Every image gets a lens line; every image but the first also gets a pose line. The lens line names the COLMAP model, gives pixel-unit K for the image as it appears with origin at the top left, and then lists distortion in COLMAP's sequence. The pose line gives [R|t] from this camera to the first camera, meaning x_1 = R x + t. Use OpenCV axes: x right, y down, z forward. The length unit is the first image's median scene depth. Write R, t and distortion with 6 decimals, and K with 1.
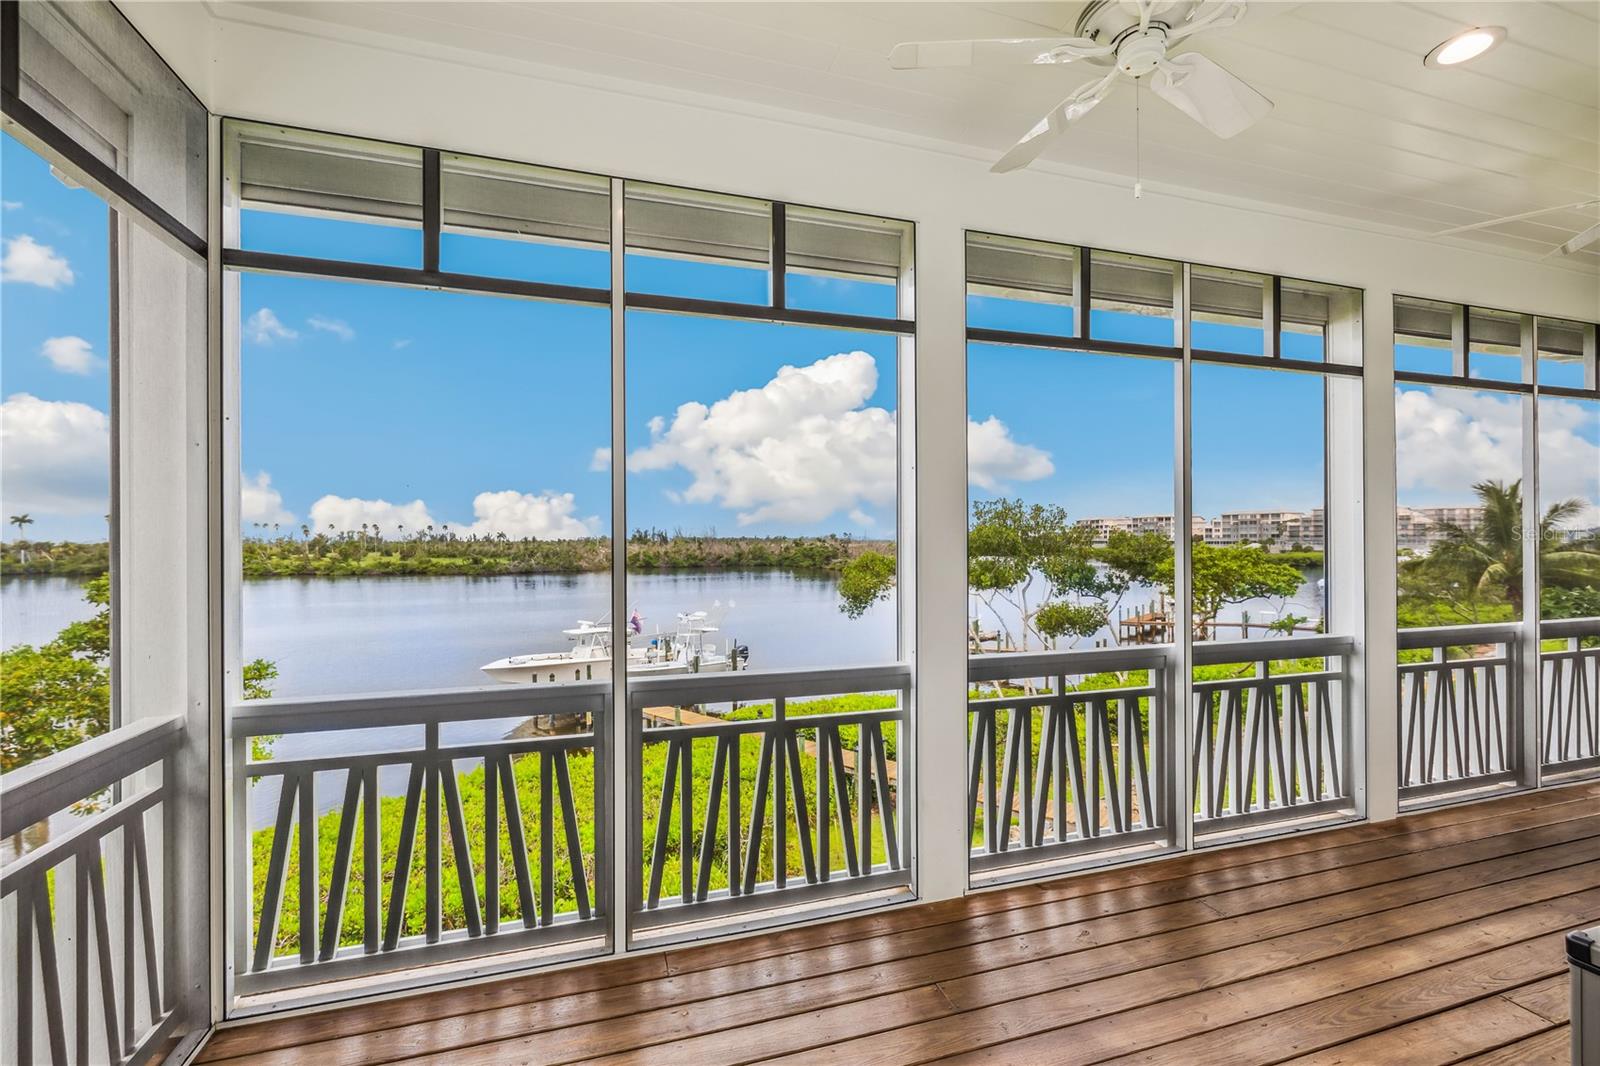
lens RADIAL K [[673.0, 0, 809.1], [0, 673.0, 538.3], [0, 0, 1]] dist [-0.000735, -0.000027]
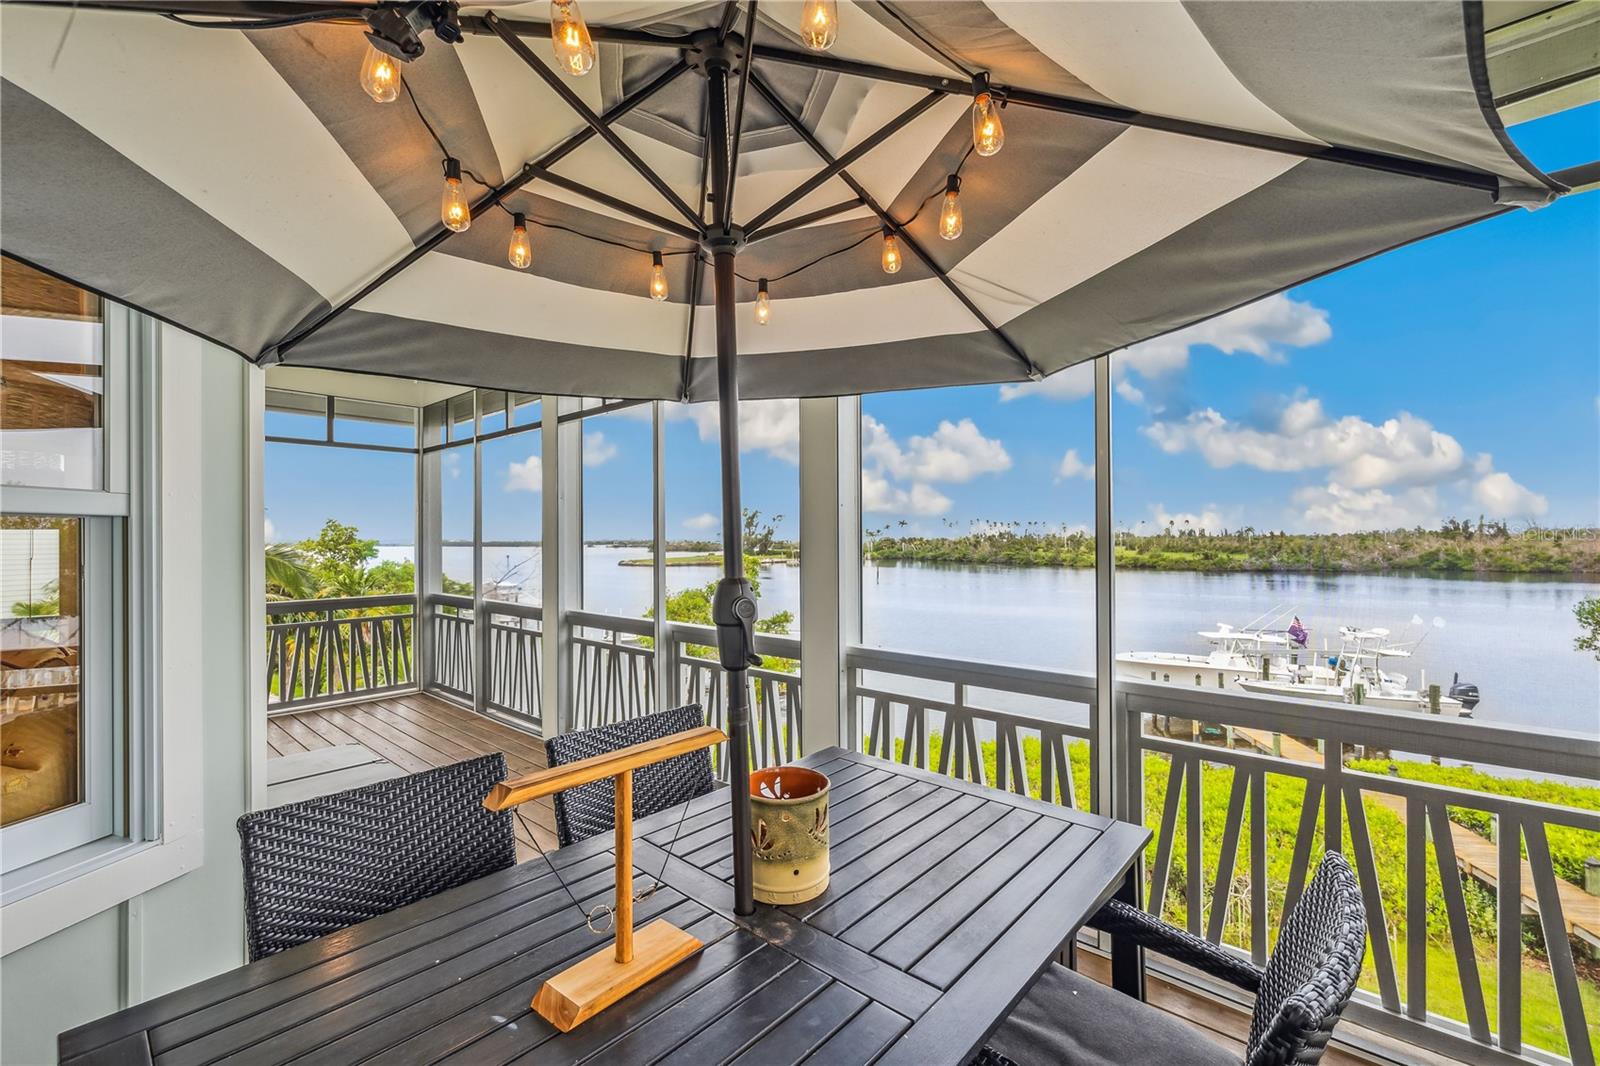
lens RADIAL K [[673.0, 0, 809.9], [0, 673.0, 527.5], [0, 0, 1]] dist [-0.000735, -0.000027]
pose [[0.532457, -0.012805, -0.846360, 0.322350], [0.005937, 0.999917, -0.011393, -0.001024], [0.846436, 0.001041, 0.532489, 0.098525]]
